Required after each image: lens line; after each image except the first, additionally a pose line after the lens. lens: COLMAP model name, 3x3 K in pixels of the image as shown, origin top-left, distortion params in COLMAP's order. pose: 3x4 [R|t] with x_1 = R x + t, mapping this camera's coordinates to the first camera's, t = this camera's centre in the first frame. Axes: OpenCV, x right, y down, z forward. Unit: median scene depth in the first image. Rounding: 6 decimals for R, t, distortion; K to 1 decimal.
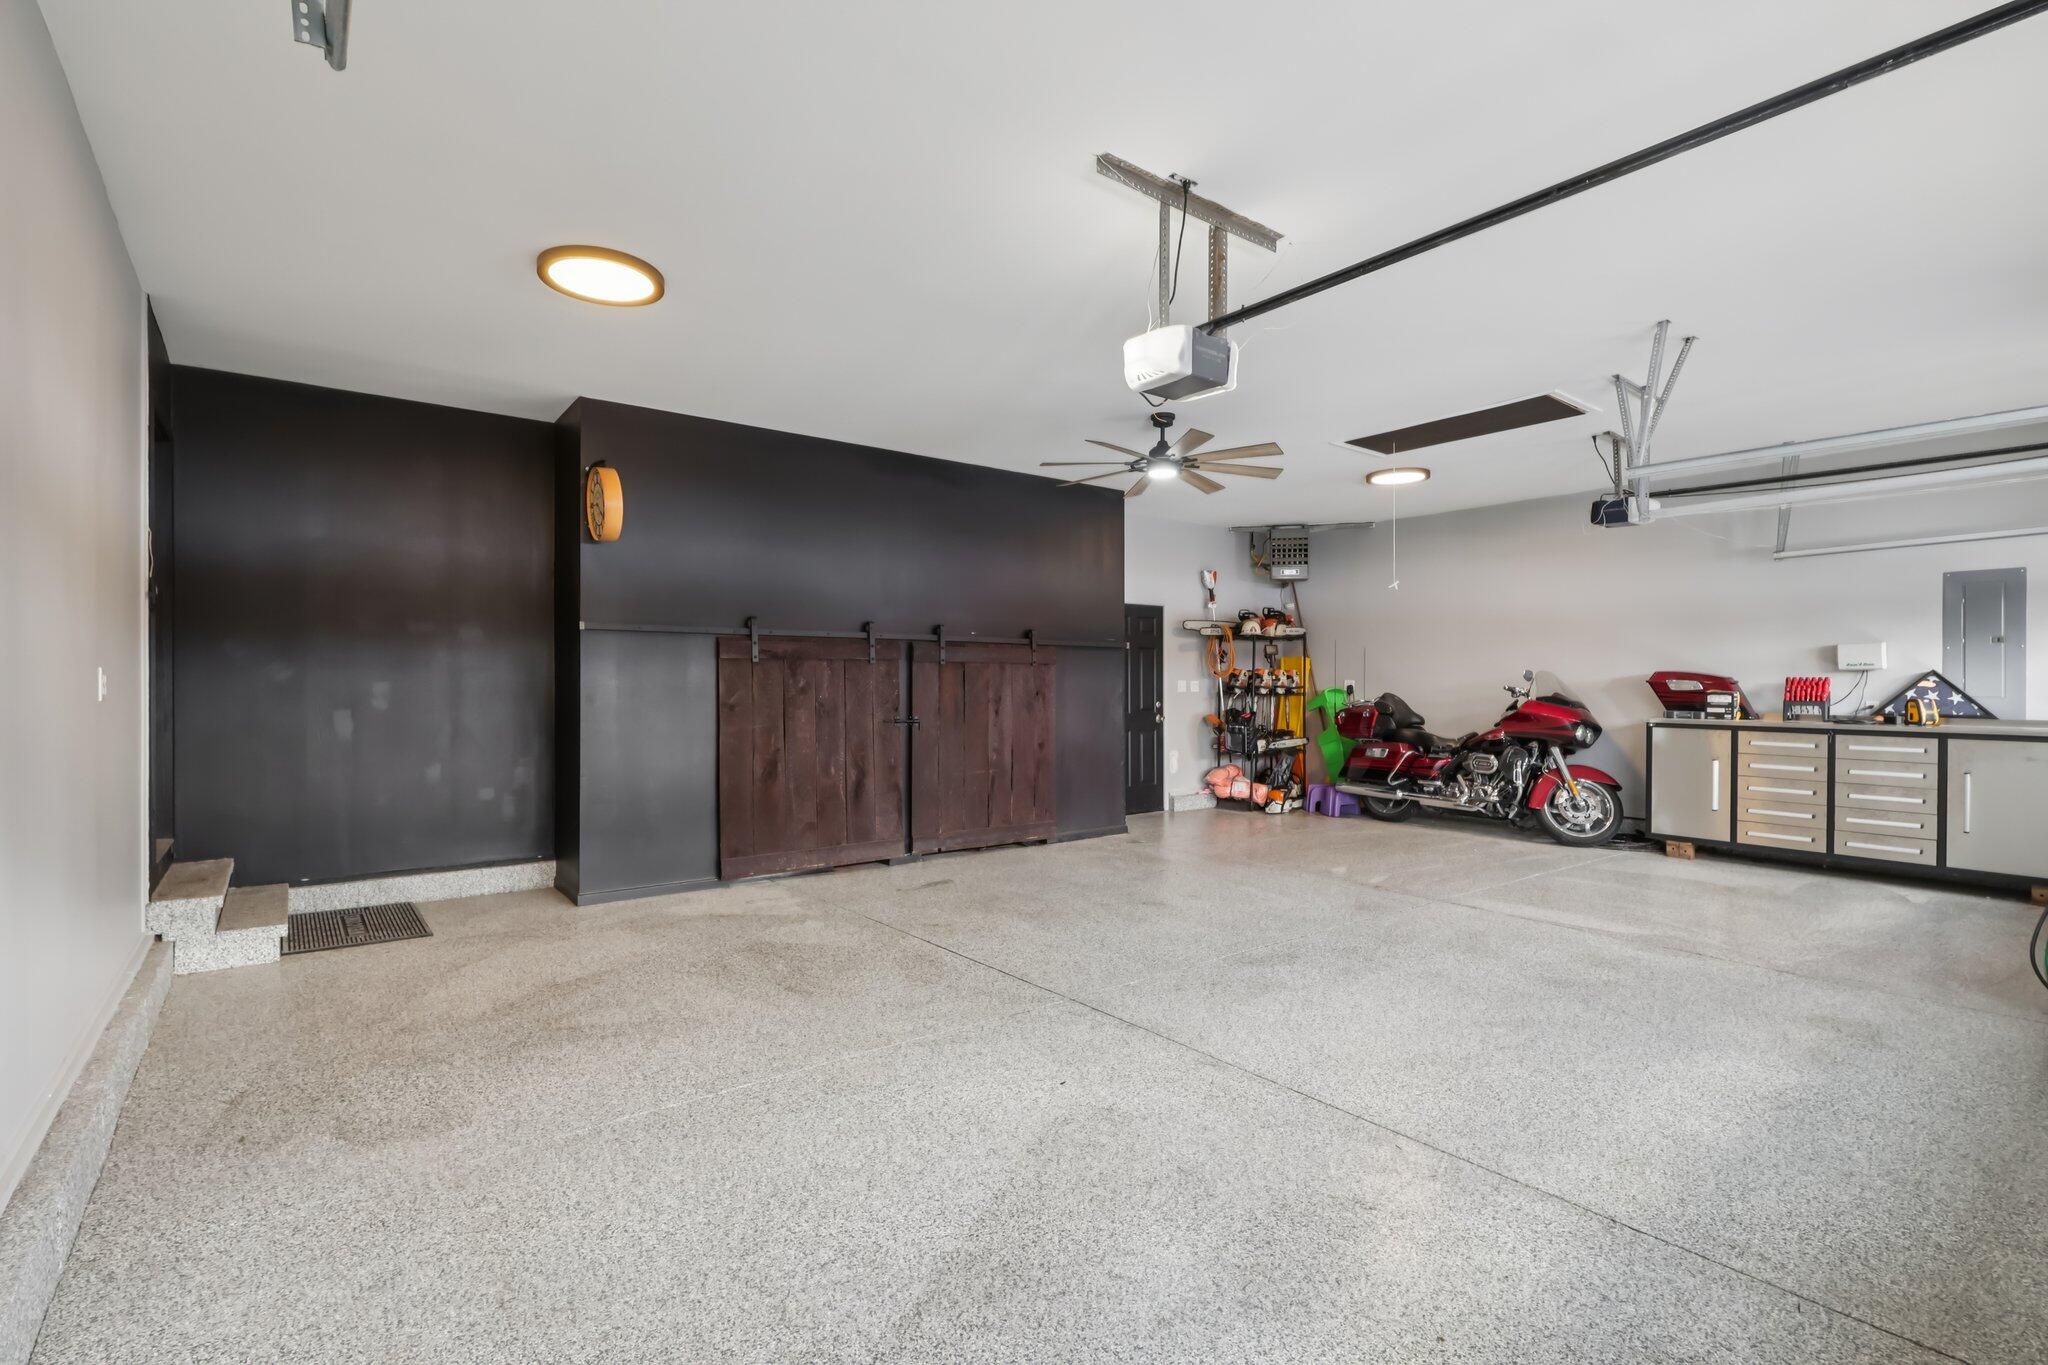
lens RADIAL K [[949.5, 0, 1013.8], [0, 949.5, 690.3], [0, 0, 1]] dist [-0.002658, 0.000328]
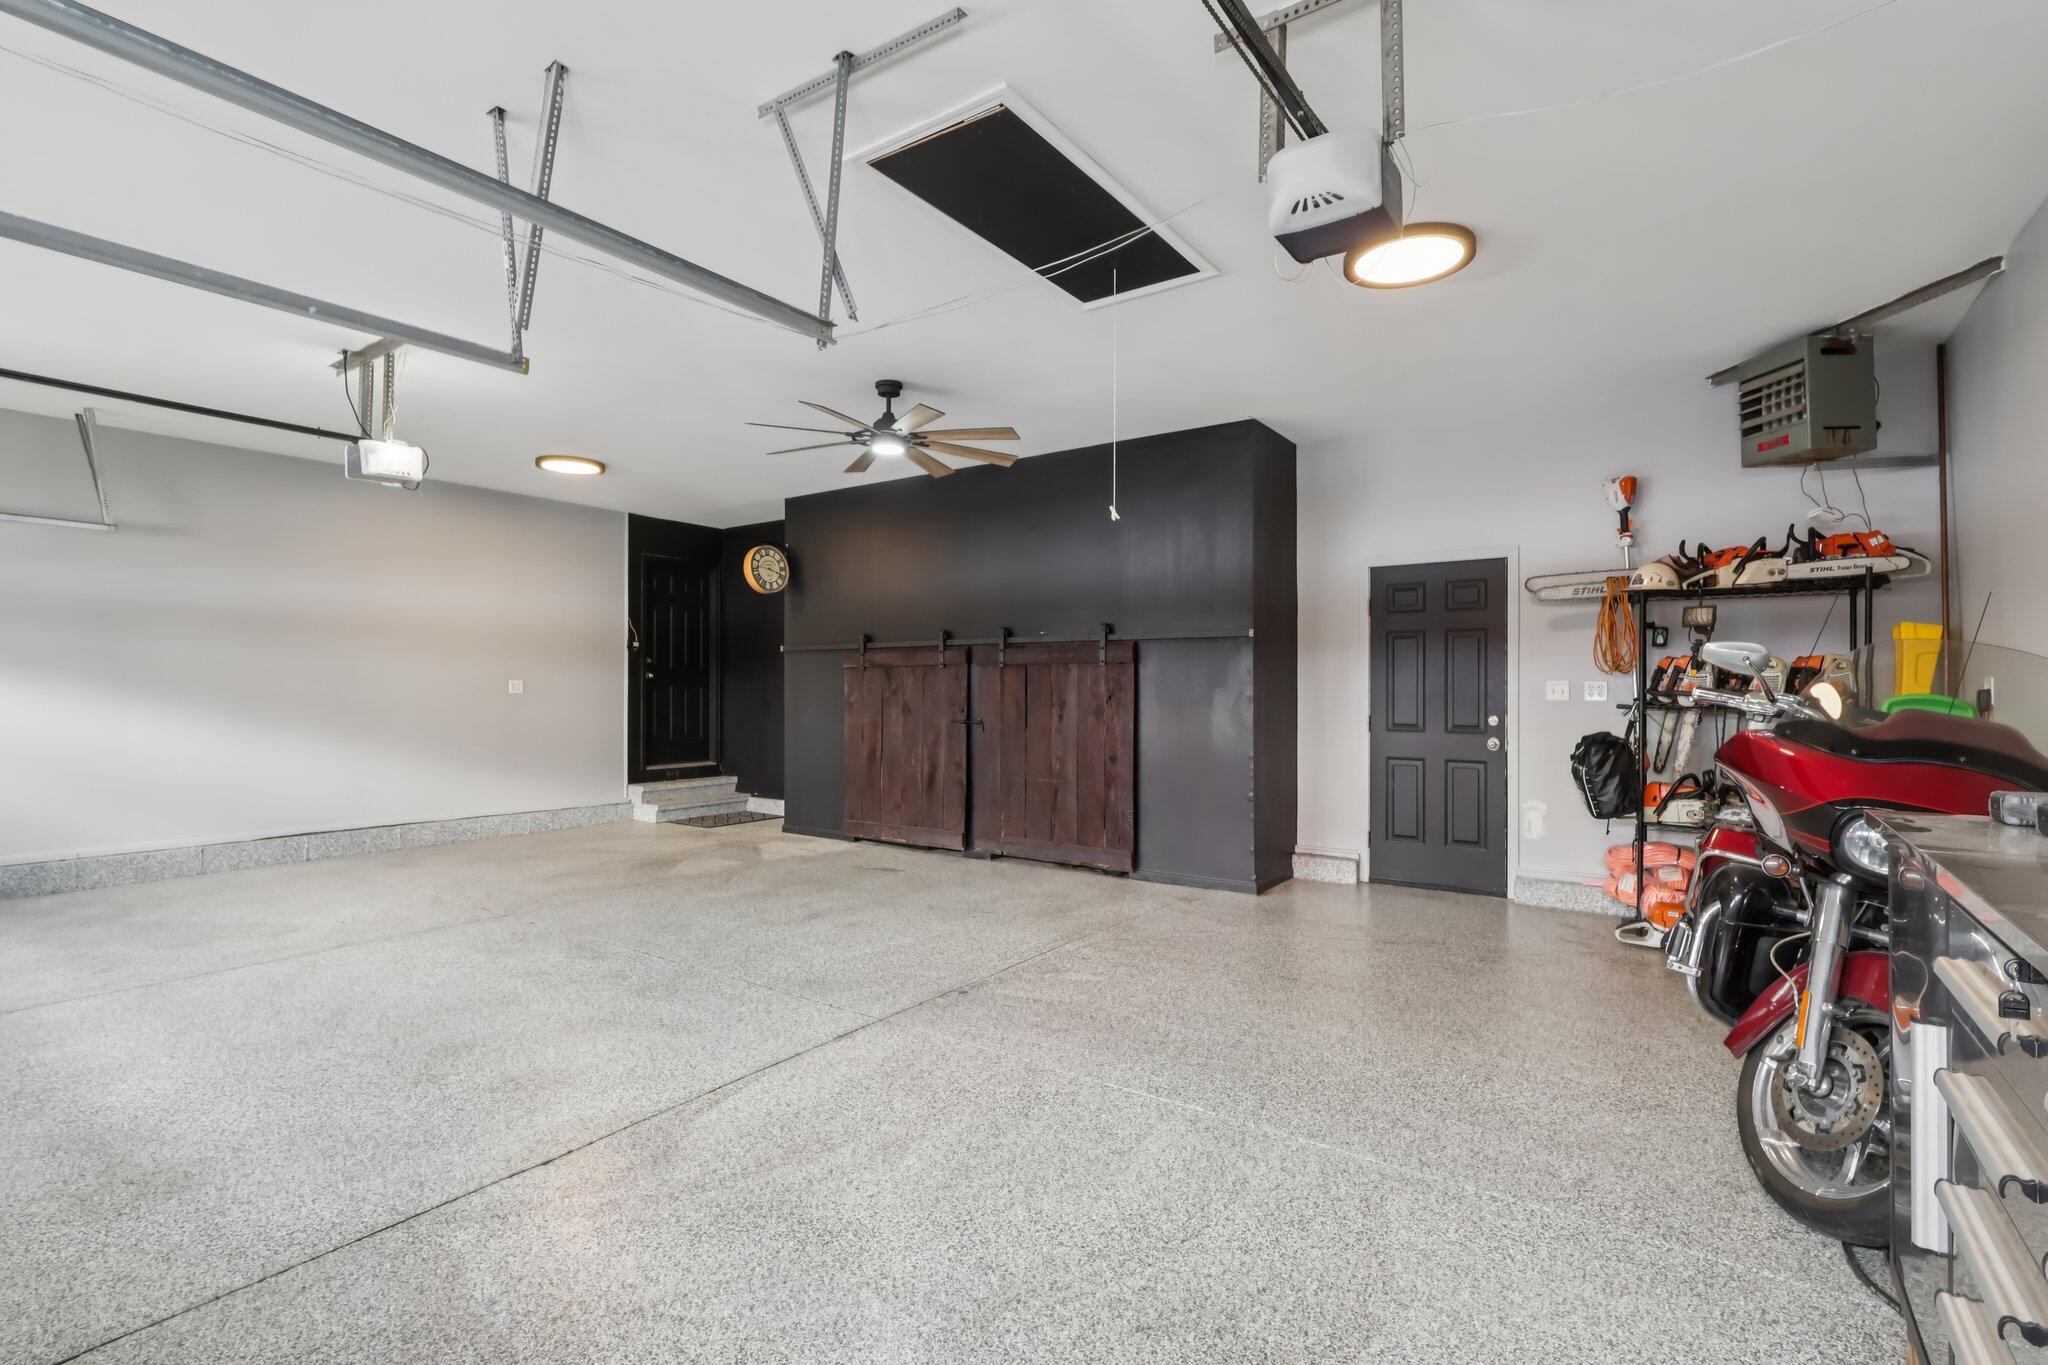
lens RADIAL K [[949.5, 0, 1018.9], [0, 949.5, 680.2], [0, 0, 1]] dist [-0.002658, 0.000328]
pose [[0.287913, -0.008575, -0.957618, 0.747111], [-0.008255, 0.999901, -0.011436, -0.001600], [0.957621, 0.011197, 0.287814, 0.616047]]
